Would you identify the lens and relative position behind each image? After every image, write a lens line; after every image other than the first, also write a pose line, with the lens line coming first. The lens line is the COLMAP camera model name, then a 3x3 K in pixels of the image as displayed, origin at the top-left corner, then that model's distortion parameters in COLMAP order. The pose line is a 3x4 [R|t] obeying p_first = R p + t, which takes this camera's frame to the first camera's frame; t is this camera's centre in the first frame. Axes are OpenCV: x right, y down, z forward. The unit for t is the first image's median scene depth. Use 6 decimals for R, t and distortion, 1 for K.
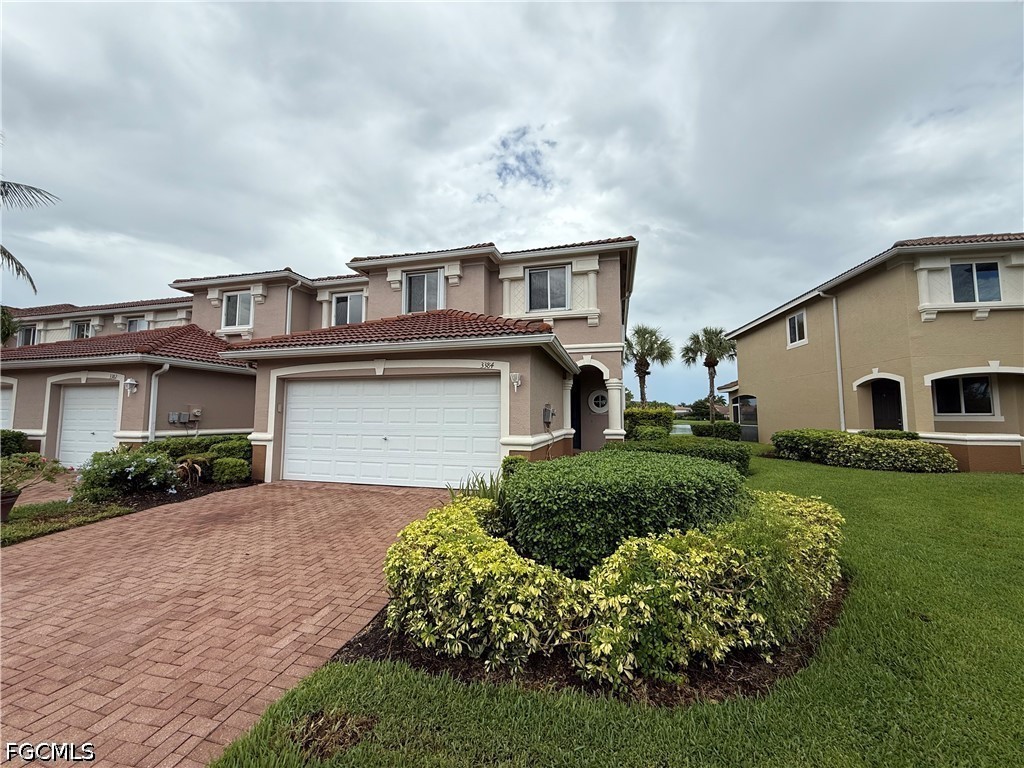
lens RADIAL K [[404.6, 0, 512.0], [0, 404.6, 384.0], [0, 0, 1]] dist [-0.000170, -0.000110]
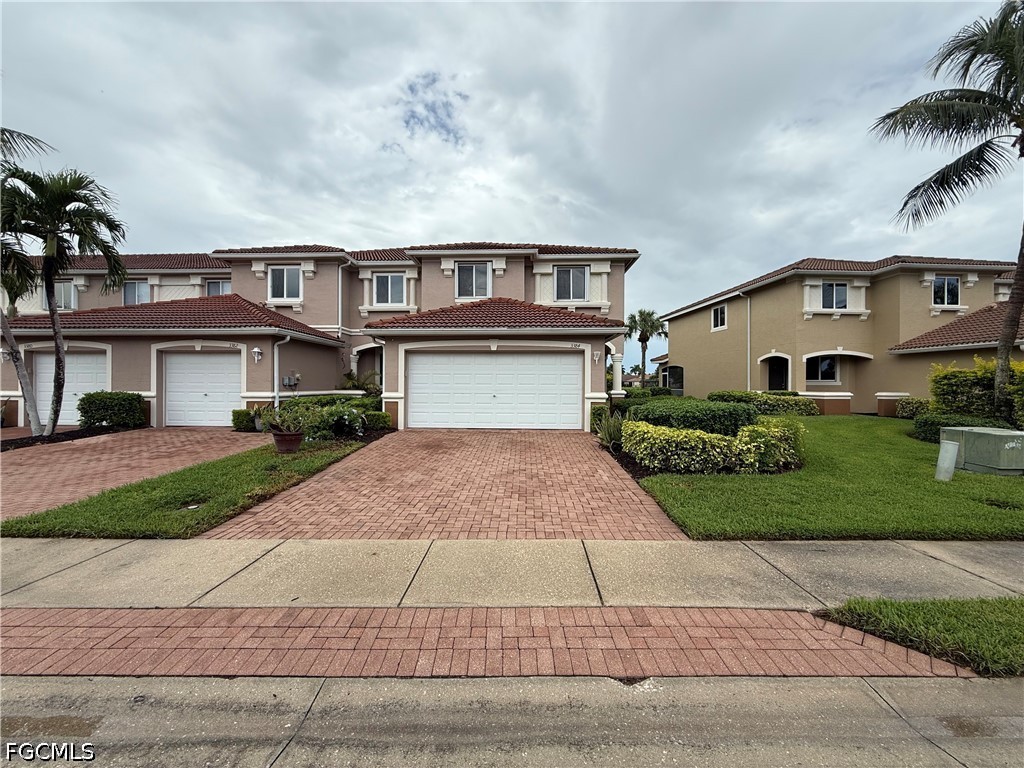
lens RADIAL K [[404.6, 0, 512.0], [0, 404.6, 384.0], [0, 0, 1]] dist [-0.000170, -0.000110]
pose [[0.975329, 0.001056, 0.220754, -0.387591], [-0.018873, 0.996726, 0.078616, -0.011890], [-0.219949, -0.080843, 0.972156, -0.254552]]
